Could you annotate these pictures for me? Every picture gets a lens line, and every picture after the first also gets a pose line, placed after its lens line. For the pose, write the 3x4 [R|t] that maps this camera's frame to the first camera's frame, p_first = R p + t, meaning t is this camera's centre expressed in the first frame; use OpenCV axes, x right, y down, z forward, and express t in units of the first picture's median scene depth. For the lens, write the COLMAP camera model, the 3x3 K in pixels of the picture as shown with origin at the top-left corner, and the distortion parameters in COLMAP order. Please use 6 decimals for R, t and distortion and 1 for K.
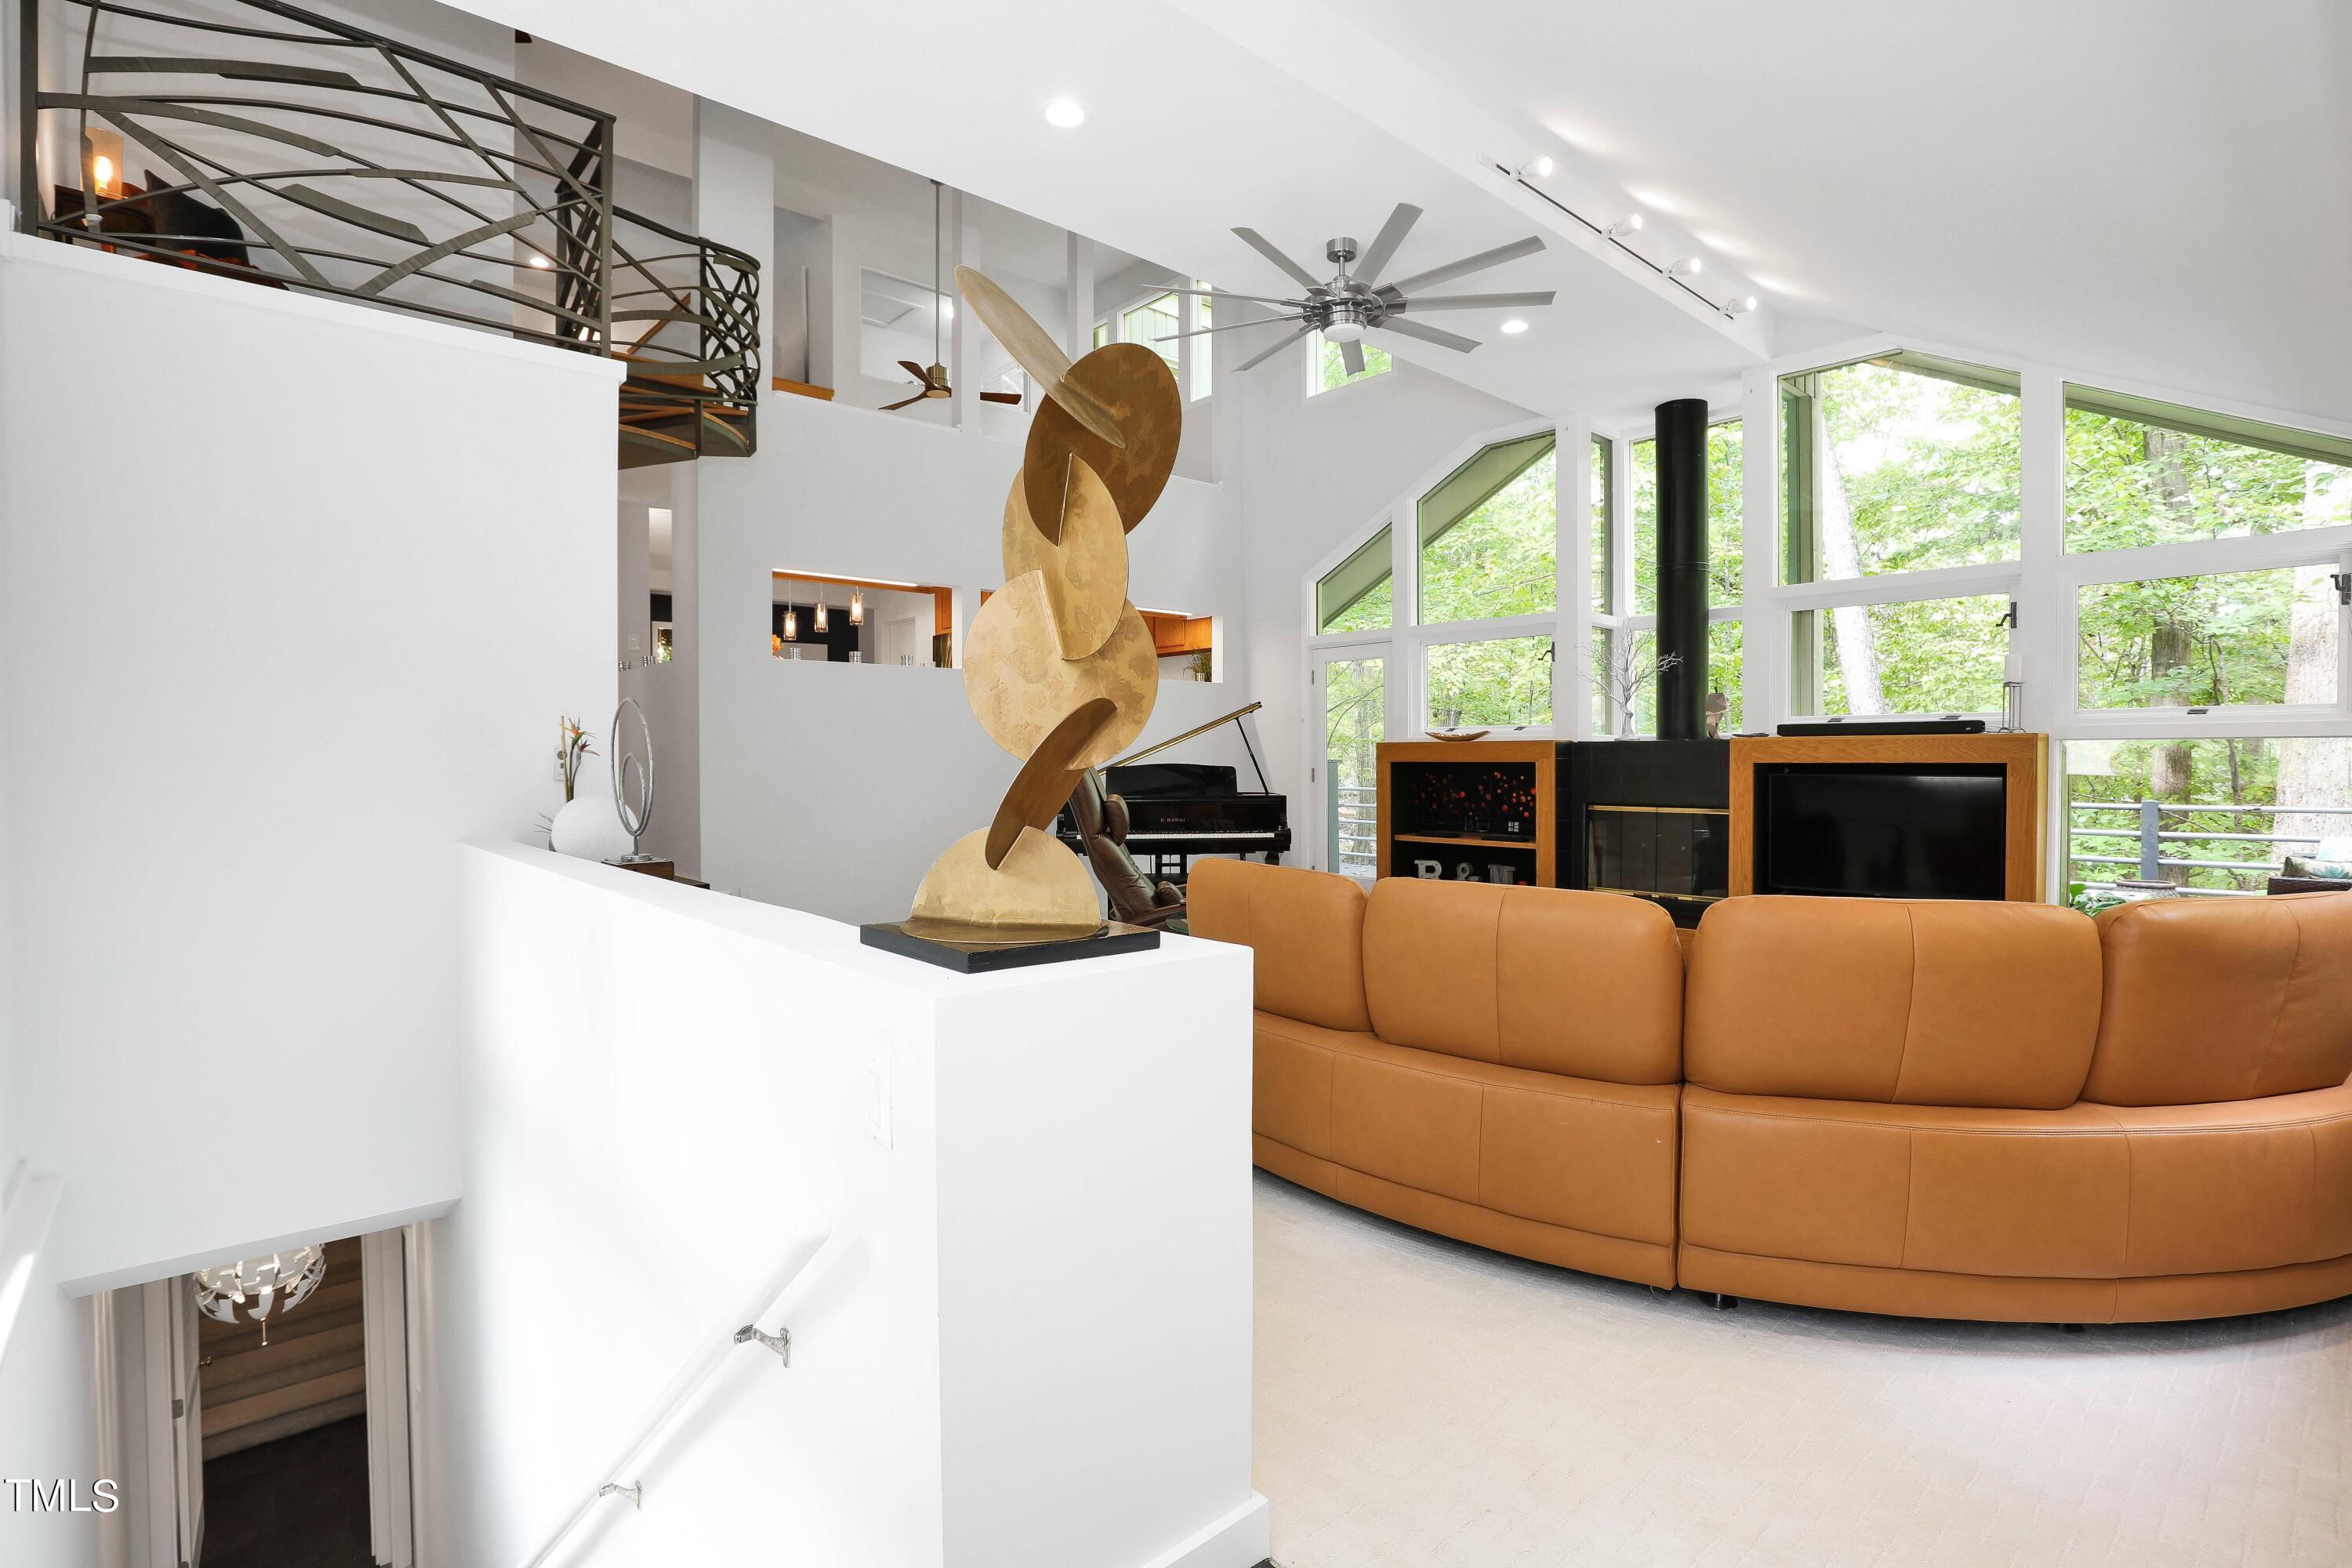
lens RADIAL K [[1255.3, 0, 1180.1], [0, 1255.3, 776.7], [0, 0, 1]] dist [-0.032880, 0.008541]
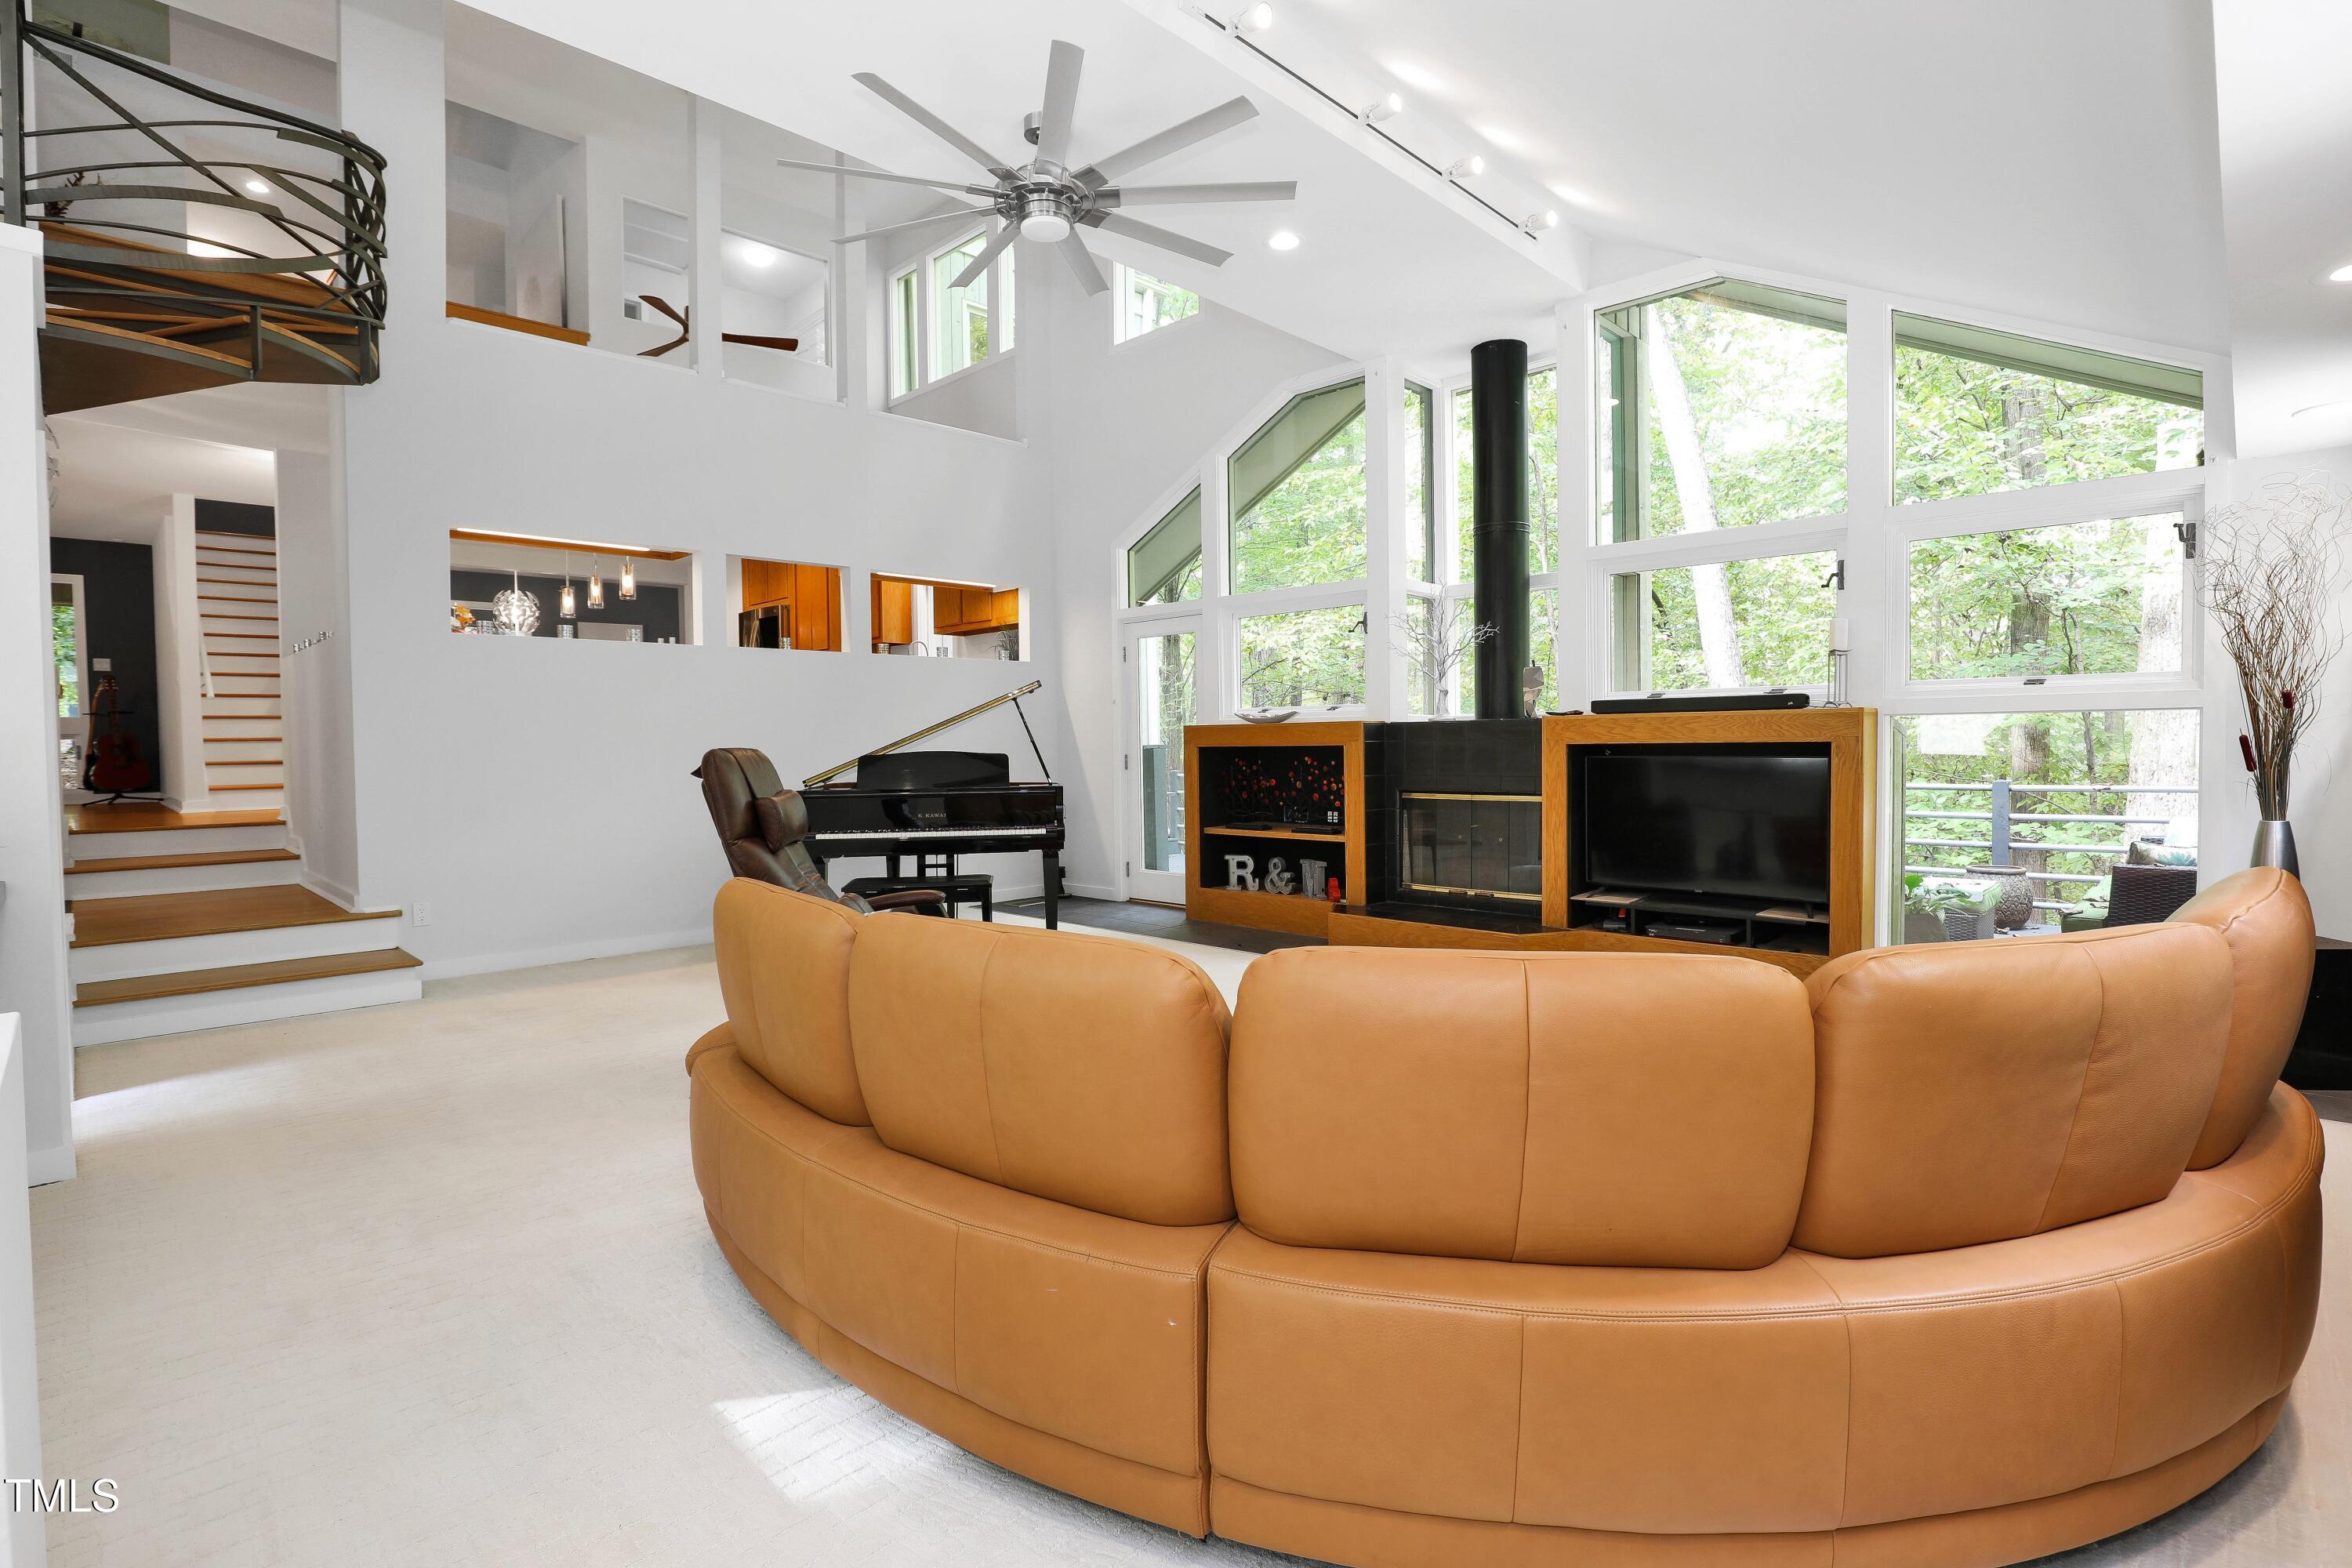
lens RADIAL K [[1271.3, 0, 1182.0], [0, 1271.3, 779.2], [0, 0, 1]] dist [-0.030070, 0.000463]
pose [[0.997169, -0.010811, 0.074416, 0.102774], [0.009898, 0.999871, 0.012630, -0.000256], [-0.074543, -0.011858, 0.997147, 0.102684]]
